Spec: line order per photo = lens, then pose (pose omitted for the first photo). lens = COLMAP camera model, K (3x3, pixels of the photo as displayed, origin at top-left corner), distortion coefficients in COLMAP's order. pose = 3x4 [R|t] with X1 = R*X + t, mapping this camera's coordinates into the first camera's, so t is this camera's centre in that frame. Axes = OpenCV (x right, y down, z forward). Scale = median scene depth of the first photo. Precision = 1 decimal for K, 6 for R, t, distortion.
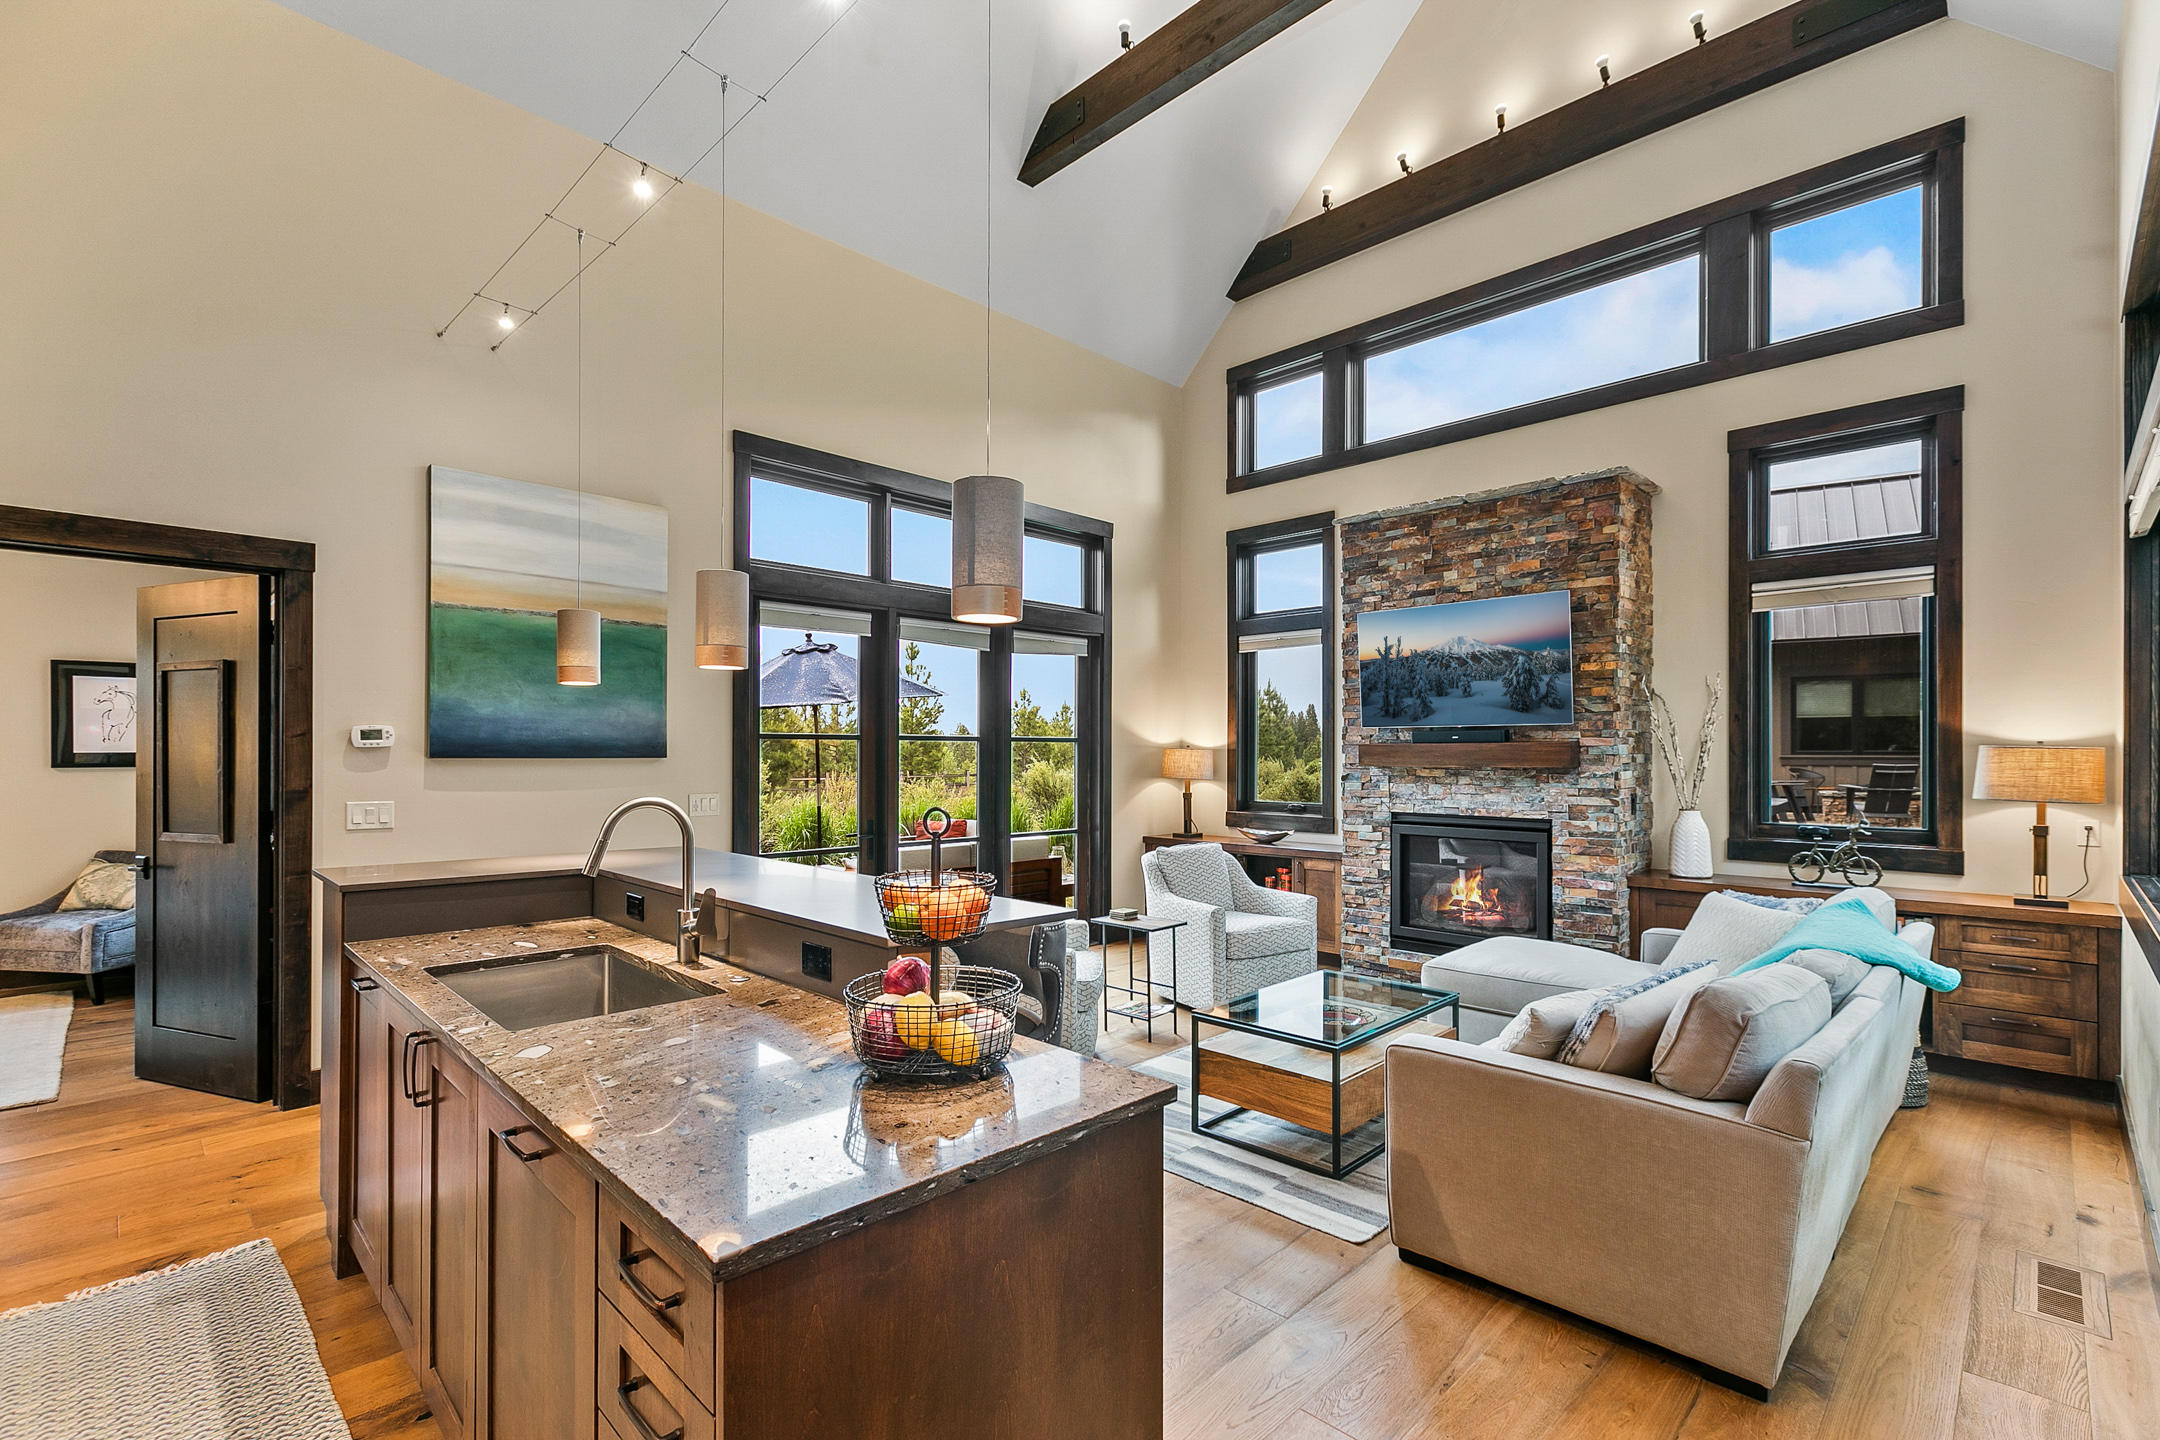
lens RADIAL K [[959.6, 0, 1078.6], [0, 959.6, 750.1], [0, 0, 1]] dist [0.002420, 0.000024]
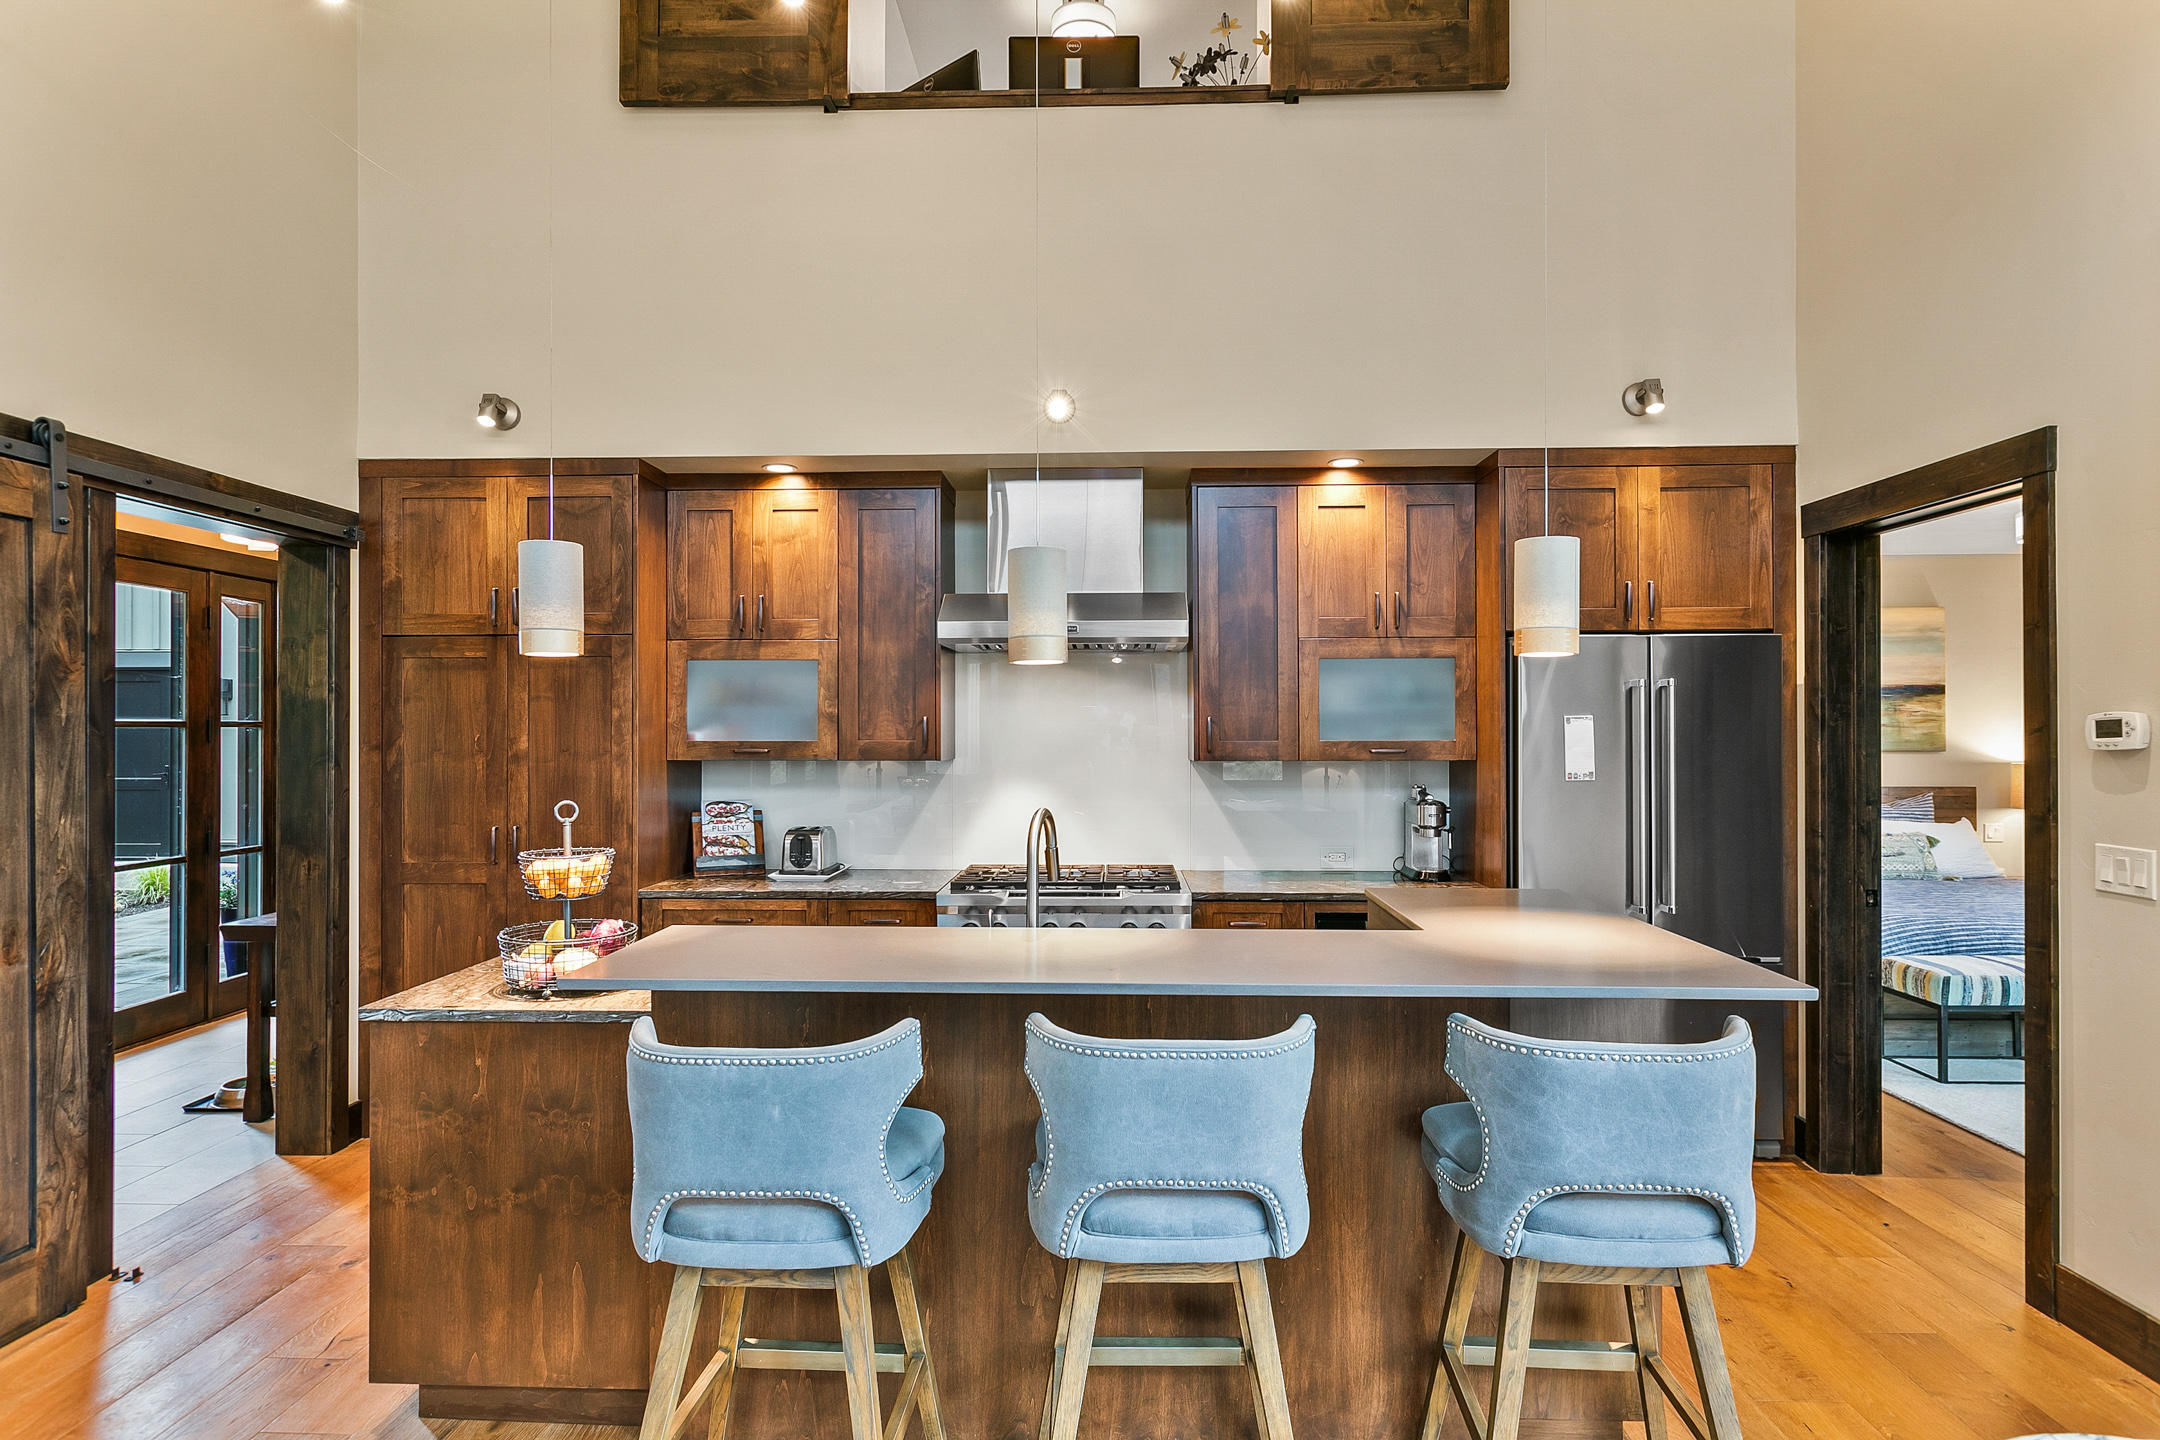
lens RADIAL K [[1150.0, 0, 1080.9], [0, 1150.0, 722.4], [0, 0, 1]] dist [0.007026, -0.001279]
pose [[-0.735714, -0.002727, -0.677287, 0.183332], [0.003754, 0.999960, -0.008104, -0.017230], [0.677282, -0.008505, -0.735674, 1.126999]]
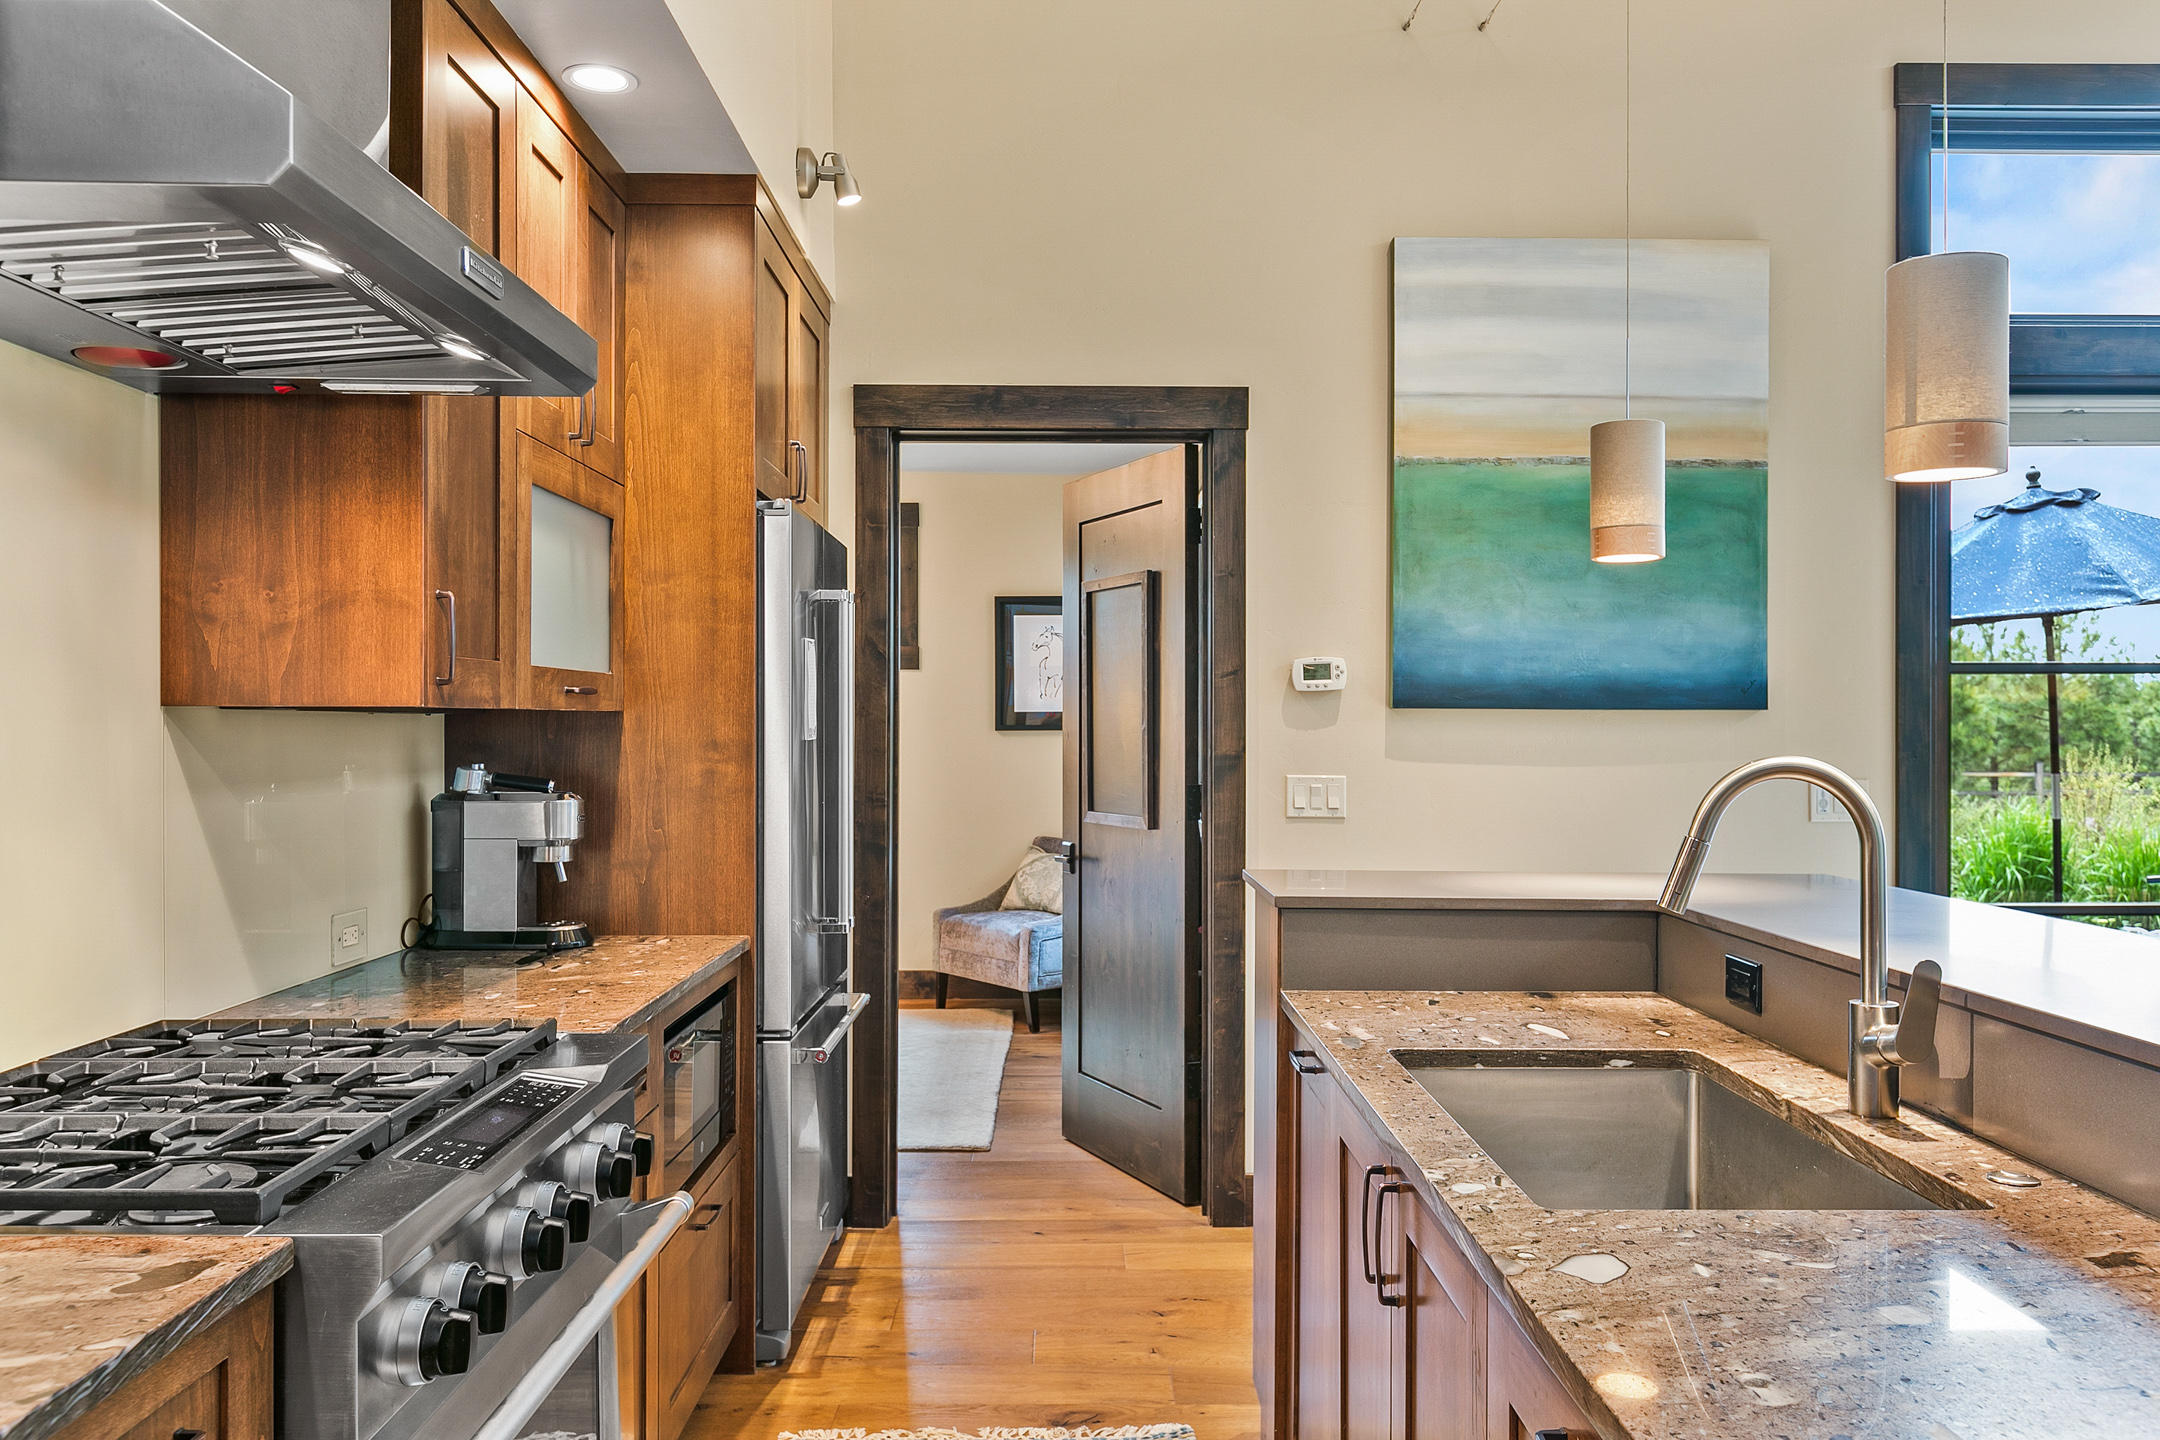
lens RADIAL K [[1631.7, 0, 1080.1], [0, 1631.7, 726.3], [0, 0, 1]] dist [0.008624, 0.010756]
pose [[0.710941, -0.000957, -0.703251, -0.079010], [0.001478, 0.999999, 0.000133, 0.020775], [0.703250, -0.001134, 0.710942, 0.109891]]
